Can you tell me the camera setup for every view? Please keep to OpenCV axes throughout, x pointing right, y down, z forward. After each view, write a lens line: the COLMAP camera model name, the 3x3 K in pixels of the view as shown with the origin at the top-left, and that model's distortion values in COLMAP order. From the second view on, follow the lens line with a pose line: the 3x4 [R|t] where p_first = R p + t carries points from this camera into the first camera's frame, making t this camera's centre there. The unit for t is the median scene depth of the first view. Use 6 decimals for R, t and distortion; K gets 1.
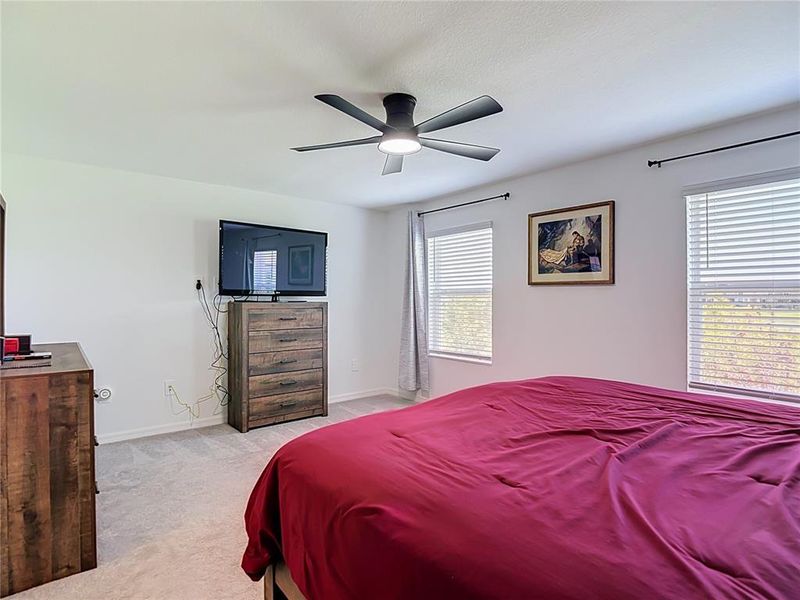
lens RADIAL K [[429.3, 0, 403.2], [0, 429.3, 300.8], [0, 0, 1]] dist [0.003659, -0.004107]
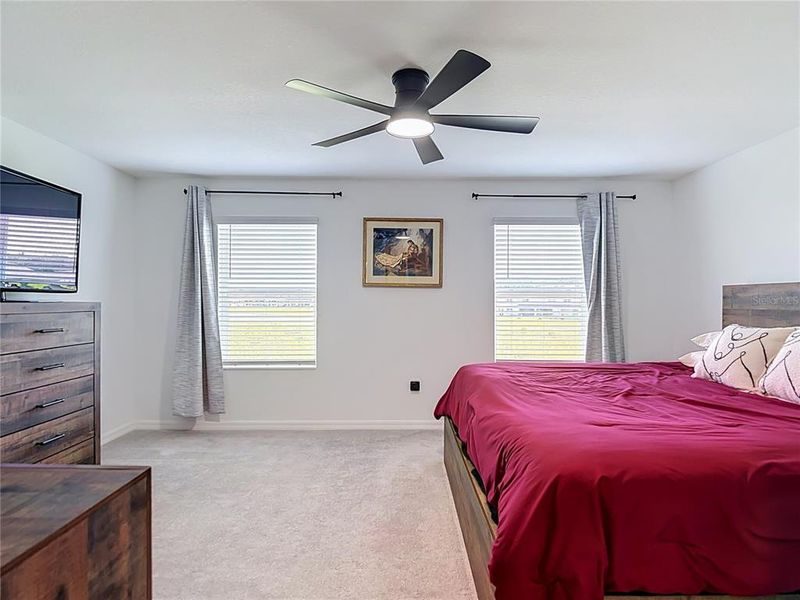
lens RADIAL K [[429.3, 0, 401.1], [0, 429.3, 304.1], [0, 0, 1]] dist [0.003659, -0.004107]
pose [[0.629313, -0.001015, 0.777152, -0.459632], [-0.000388, 0.999999, 0.001620, 0.005417], [-0.777152, -0.001321, 0.629311, 0.284949]]
